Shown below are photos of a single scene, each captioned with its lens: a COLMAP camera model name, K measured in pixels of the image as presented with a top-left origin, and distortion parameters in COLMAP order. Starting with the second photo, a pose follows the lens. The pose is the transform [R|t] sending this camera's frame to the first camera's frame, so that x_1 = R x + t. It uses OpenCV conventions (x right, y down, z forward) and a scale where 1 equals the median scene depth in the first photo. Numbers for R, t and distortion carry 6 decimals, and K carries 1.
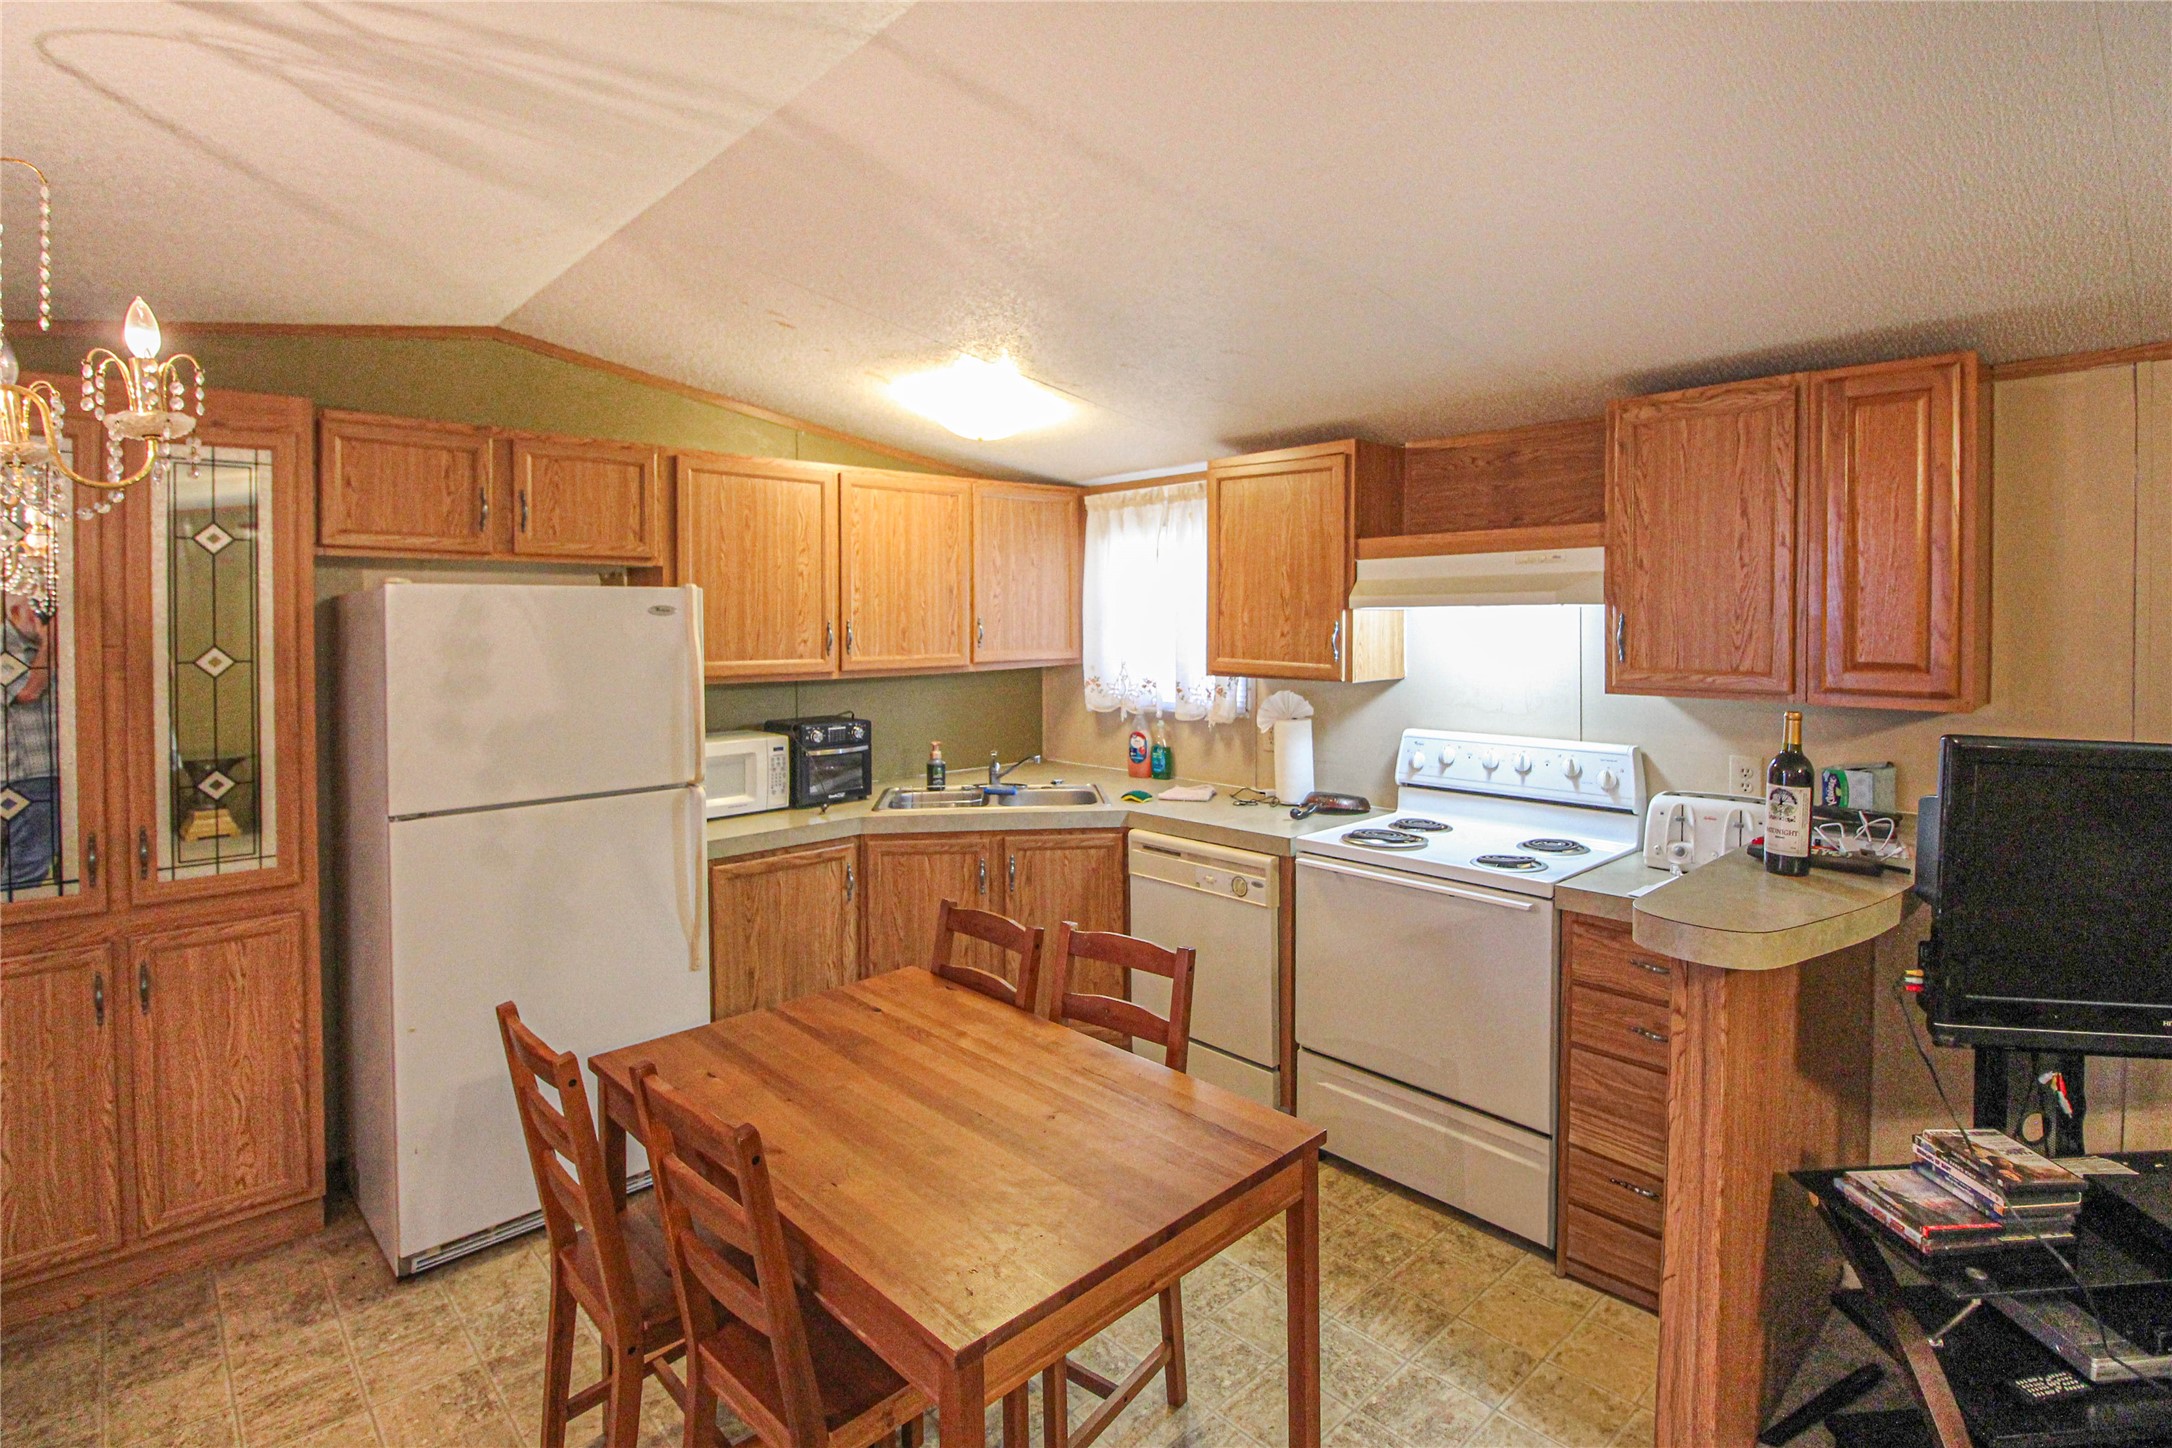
lens RADIAL K [[1060.5, 0, 1115.2], [0, 1060.5, 639.5], [0, 0, 1]] dist [-0.000837, -0.010876]
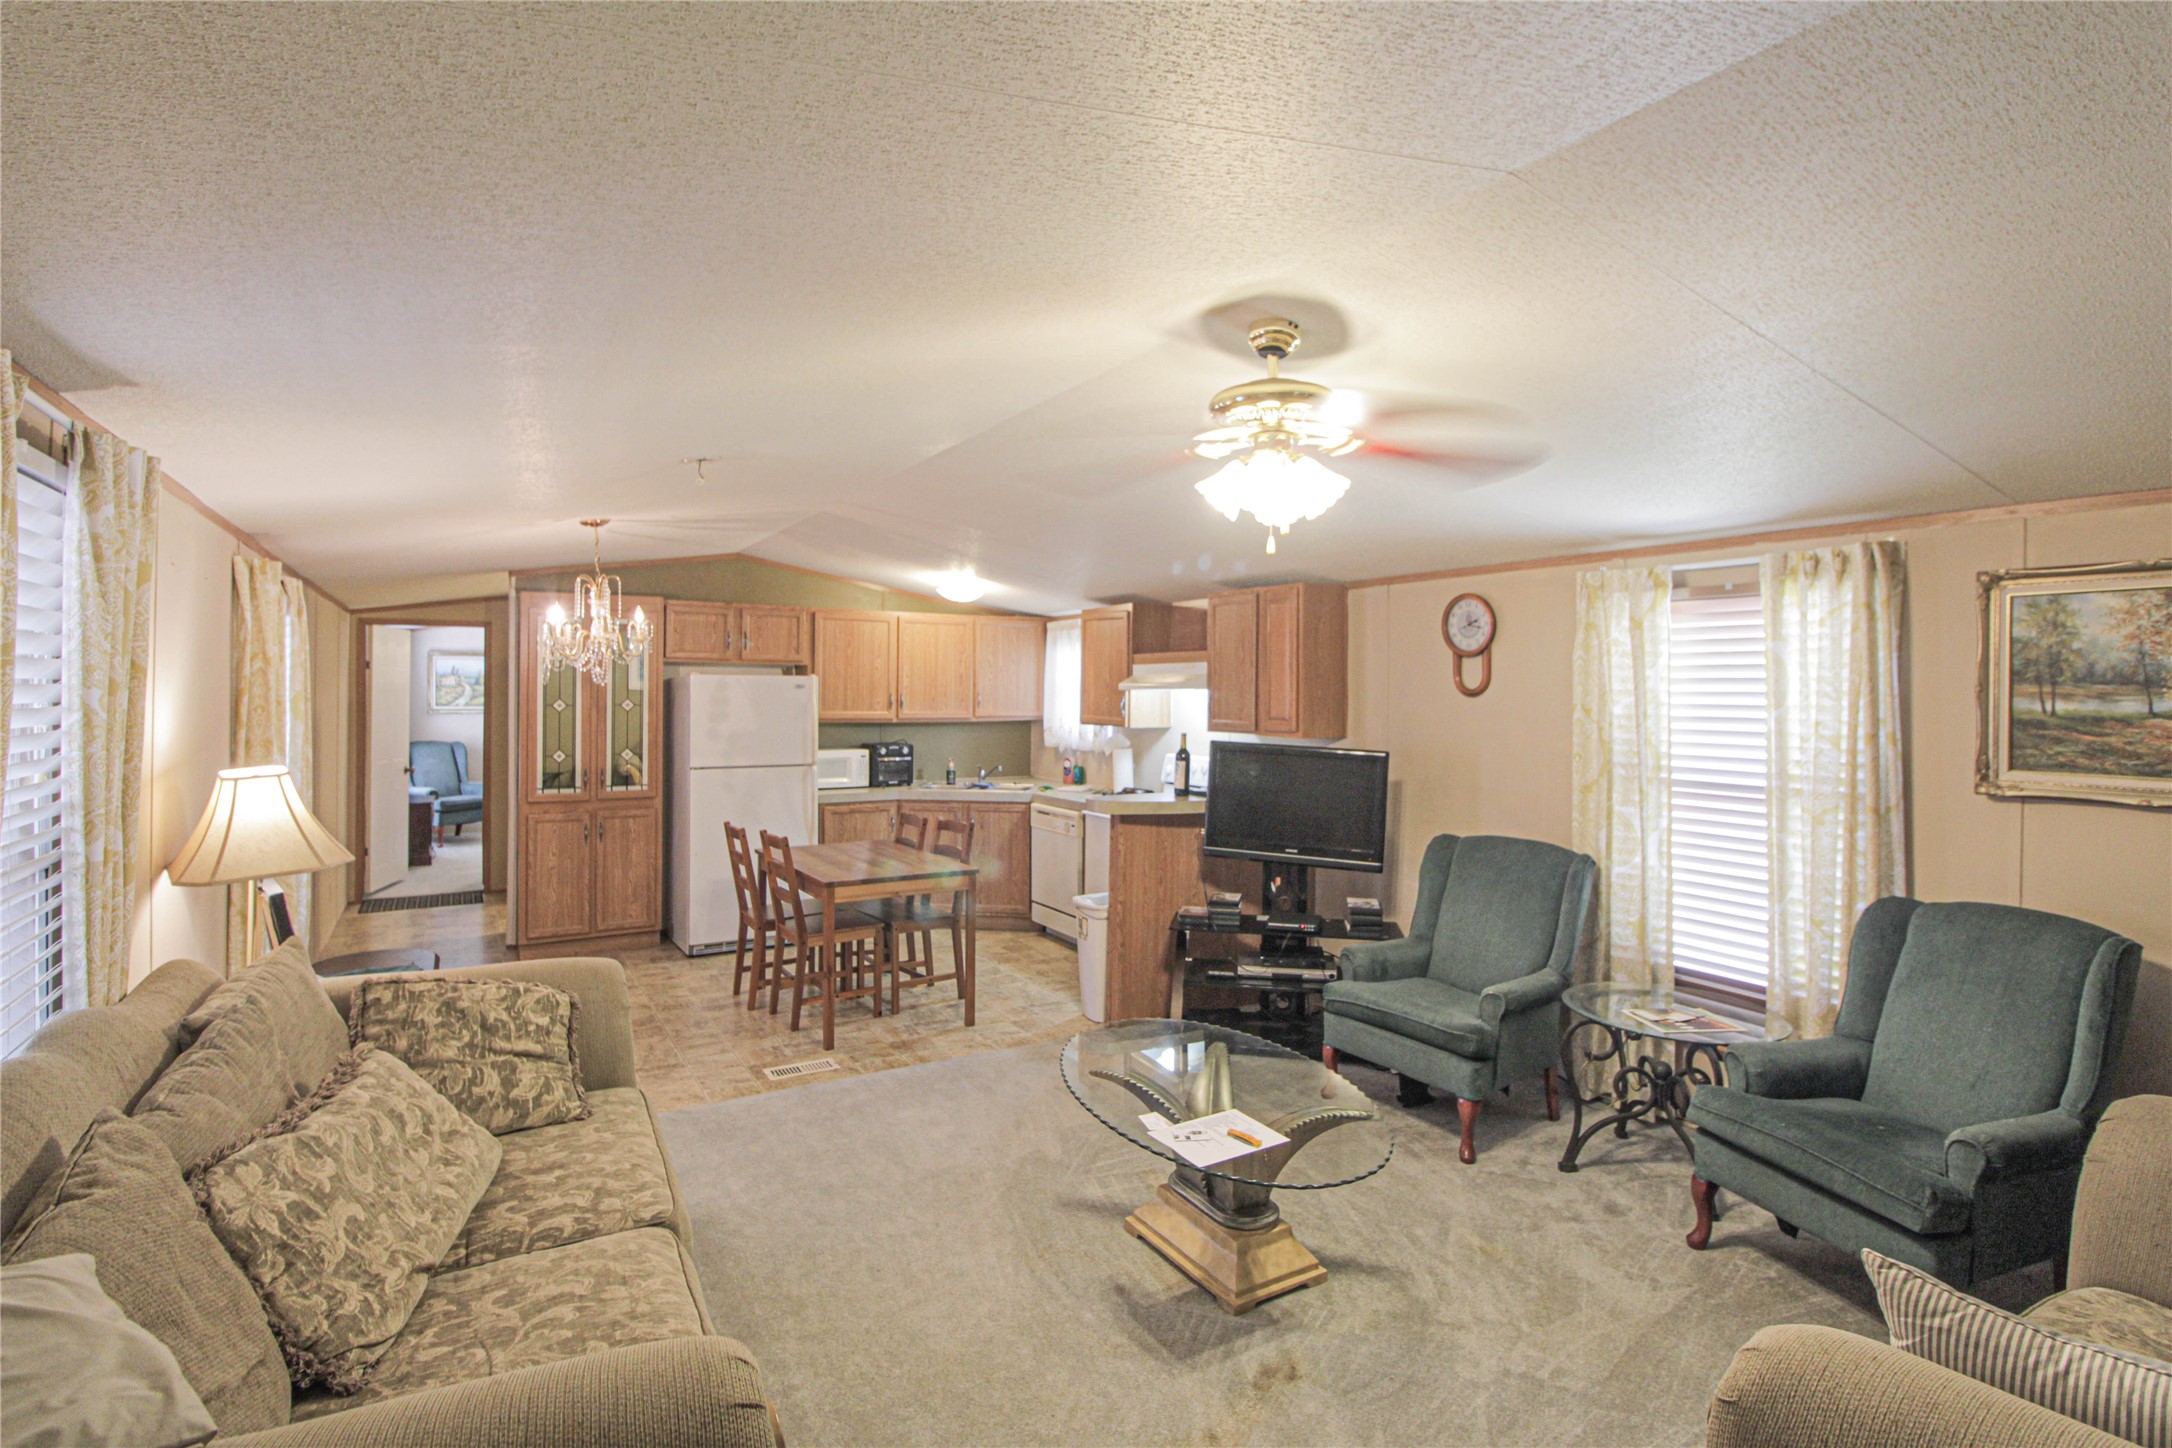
lens RADIAL K [[1071.8, 0, 1114.7], [0, 1071.8, 706.4], [0, 0, 1]] dist [-0.000150, -0.001320]
pose [[0.977399, 0.016293, -0.210772, 0.612224], [-0.017970, 0.999820, -0.006045, 0.014299], [0.210636, 0.009696, 0.977517, -0.937887]]
